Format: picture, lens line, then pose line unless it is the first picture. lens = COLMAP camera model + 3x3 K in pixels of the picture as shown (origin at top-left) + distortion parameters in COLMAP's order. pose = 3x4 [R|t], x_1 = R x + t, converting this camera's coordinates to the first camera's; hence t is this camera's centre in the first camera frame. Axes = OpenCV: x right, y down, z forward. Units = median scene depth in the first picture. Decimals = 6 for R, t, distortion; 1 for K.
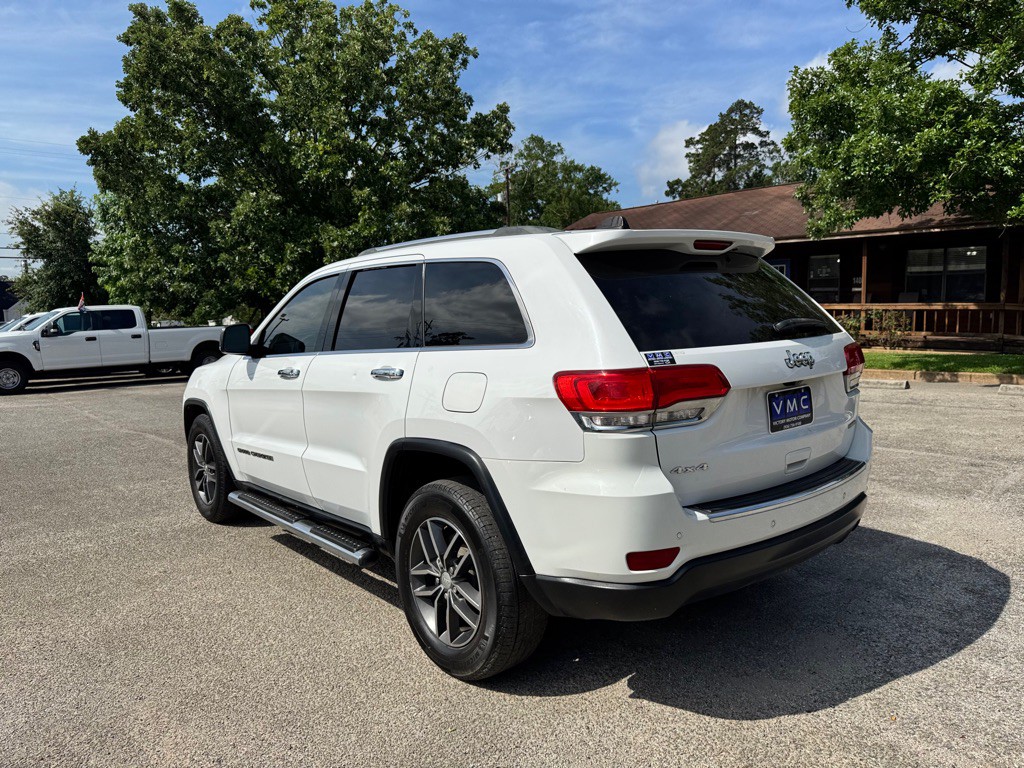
lens RADIAL K [[732.3, 0, 512.6], [0, 732.3, 380.3], [0, 0, 1]] dist [-0.005455, -0.014947]
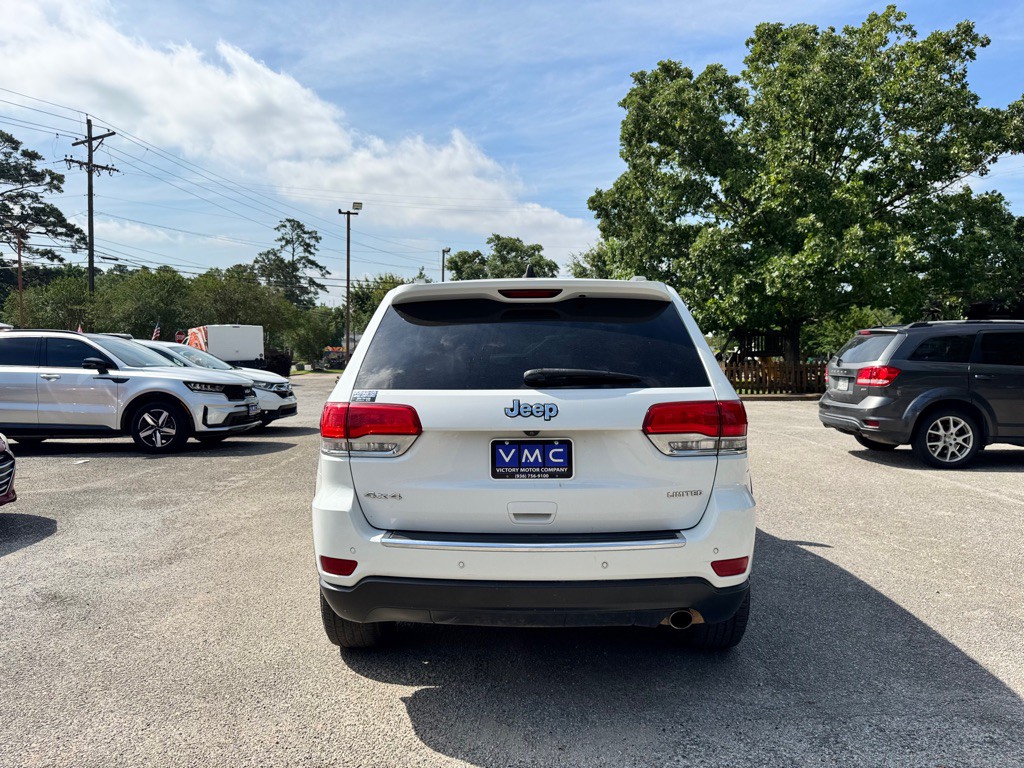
lens RADIAL K [[732.3, 0, 512.6], [0, 732.3, 380.3], [0, 0, 1]] dist [-0.005455, -0.014947]
pose [[0.739133, 0.050968, -0.671628, 0.173206], [-0.075397, 0.997127, -0.007306, -0.009791], [0.669326, 0.056039, 0.740852, 0.042275]]
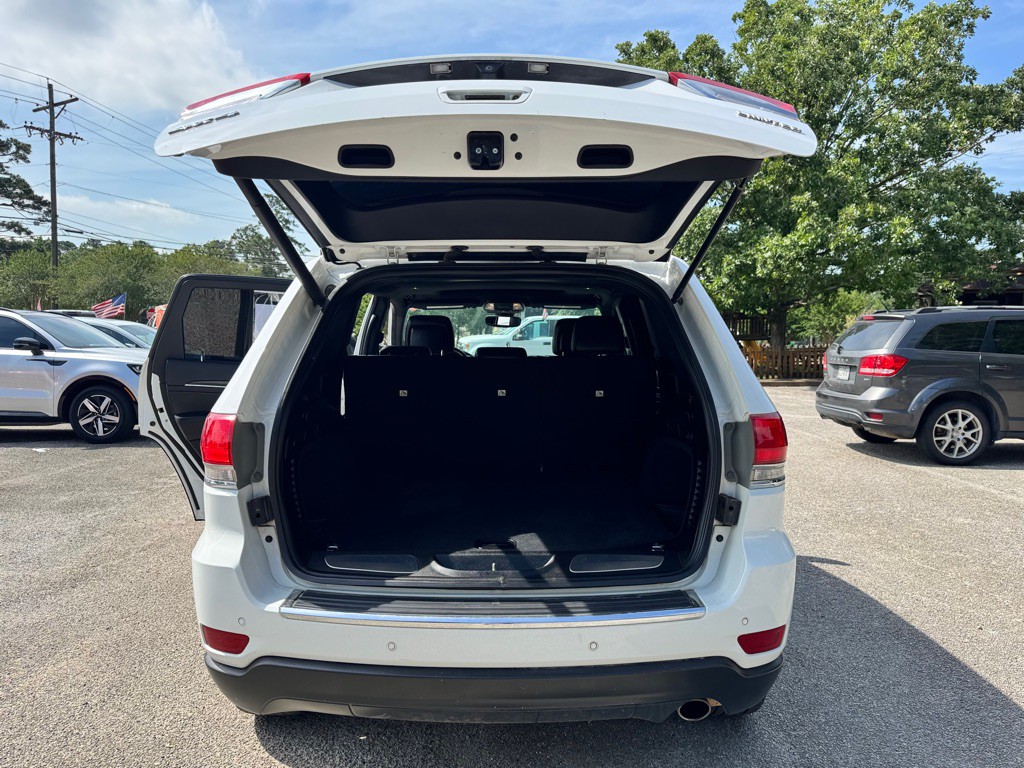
lens RADIAL K [[729.7, 0, 512.0], [0, 729.7, 384.0], [0, 0, 1]] dist [-0.008752, -0.001934]
pose [[0.754066, 0.078420, -0.652101, 0.143455], [-0.083743, 0.996223, 0.022966, -0.014777], [0.651438, 0.037291, 0.757785, 0.081465]]
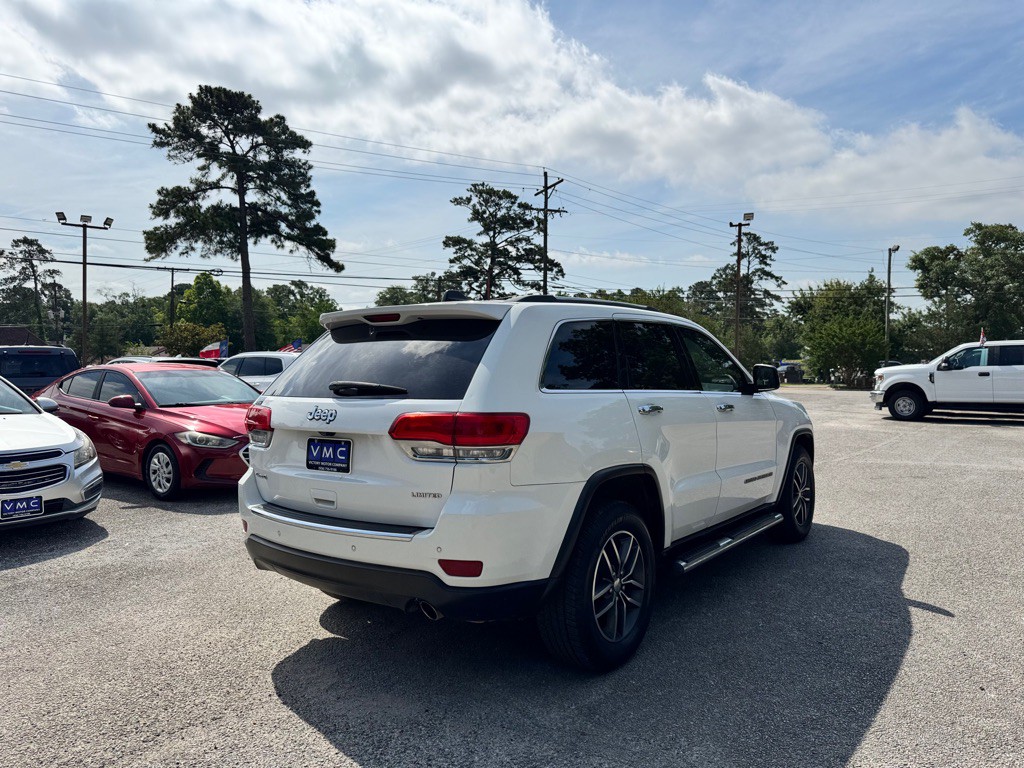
lens RADIAL K [[735.2, 0, 512.9], [0, 735.2, 343.6], [0, 0, 1]] dist [-0.007146, -0.007550]
pose [[0.198736, -0.009927, -0.980003, 0.260672], [-0.075566, 0.996817, -0.025422, -0.022138], [0.977135, 0.079107, 0.197354, 0.164926]]
